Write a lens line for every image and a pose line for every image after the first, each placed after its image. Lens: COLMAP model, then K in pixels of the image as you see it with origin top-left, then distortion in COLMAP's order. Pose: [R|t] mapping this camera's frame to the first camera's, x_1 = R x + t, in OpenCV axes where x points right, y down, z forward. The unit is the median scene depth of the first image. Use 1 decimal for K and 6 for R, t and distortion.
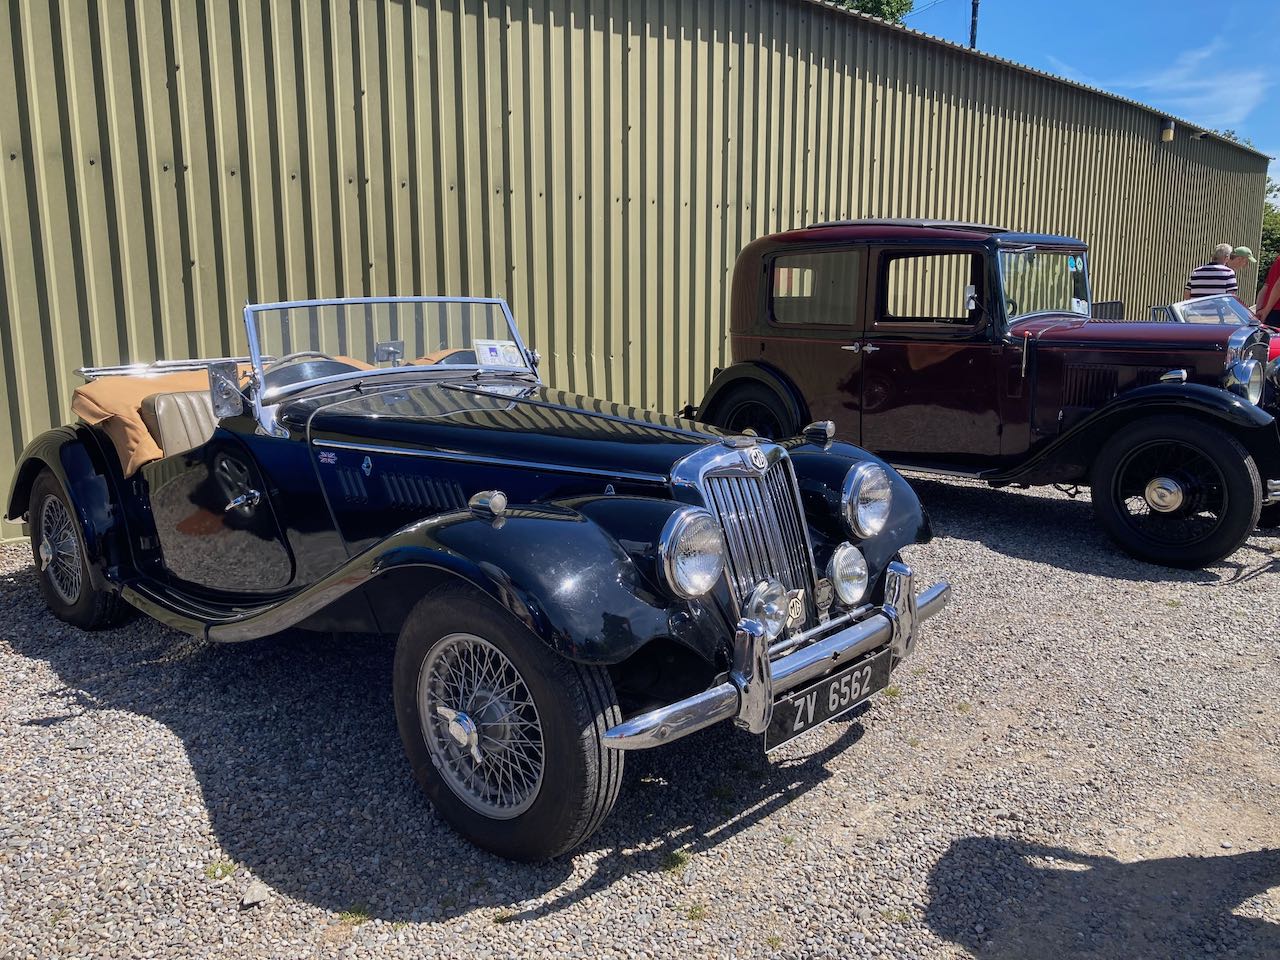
lens RADIAL K [[1029.3, 0, 639.1], [0, 1029.3, 470.1], [0, 0, 1]] dist [0.081253, -0.093680]
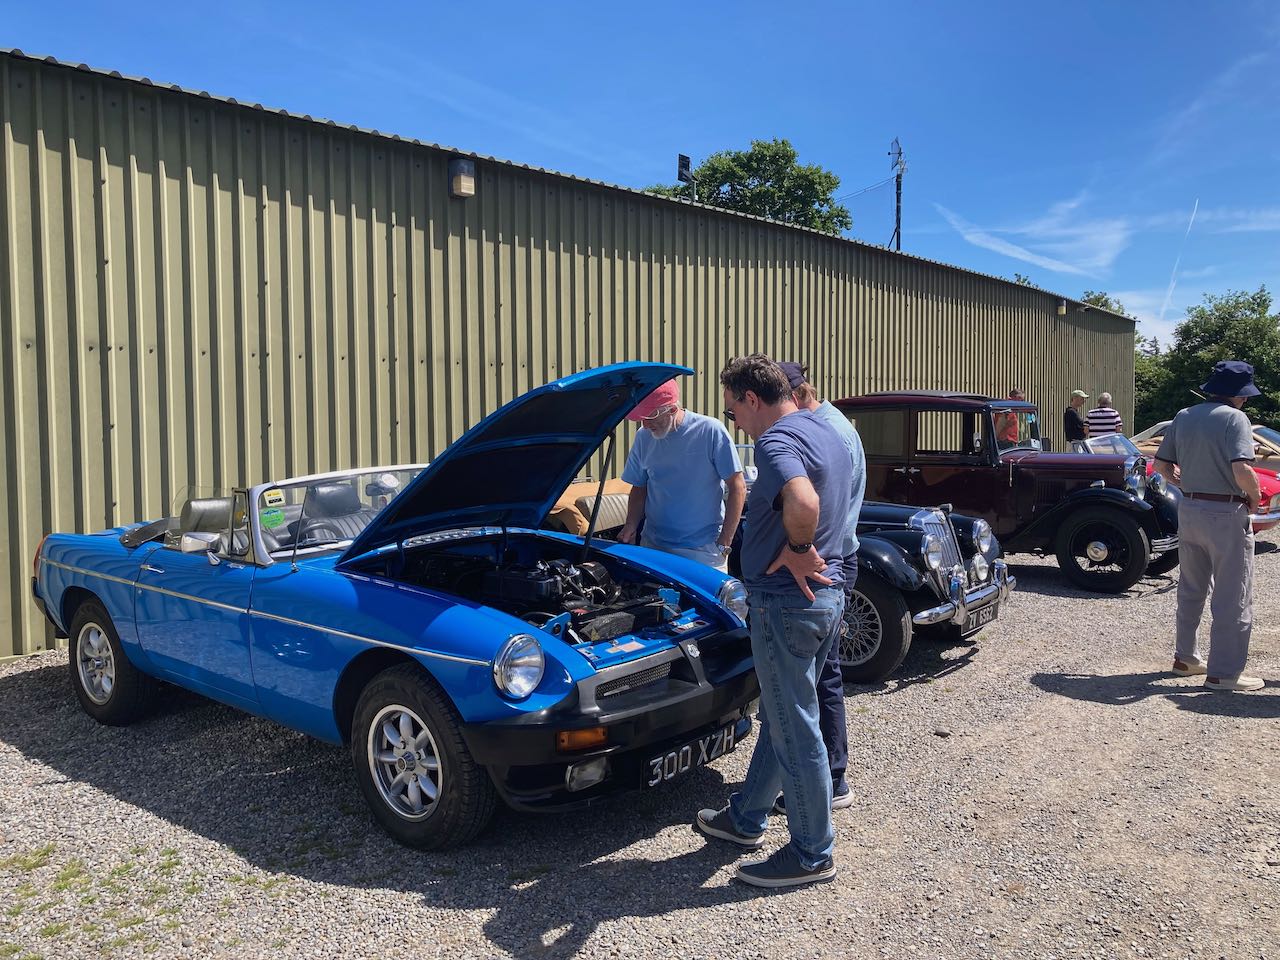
lens RADIAL K [[1033.9, 0, 640.0], [0, 1033.9, 480.0], [0, 0, 1]] dist [-0.037077, 0.084385]
pose [[0.996828, -0.012628, 0.078578, -0.395636], [0.021423, 0.993465, -0.112108, 0.081331], [-0.076648, 0.113436, 0.990584, -0.666917]]
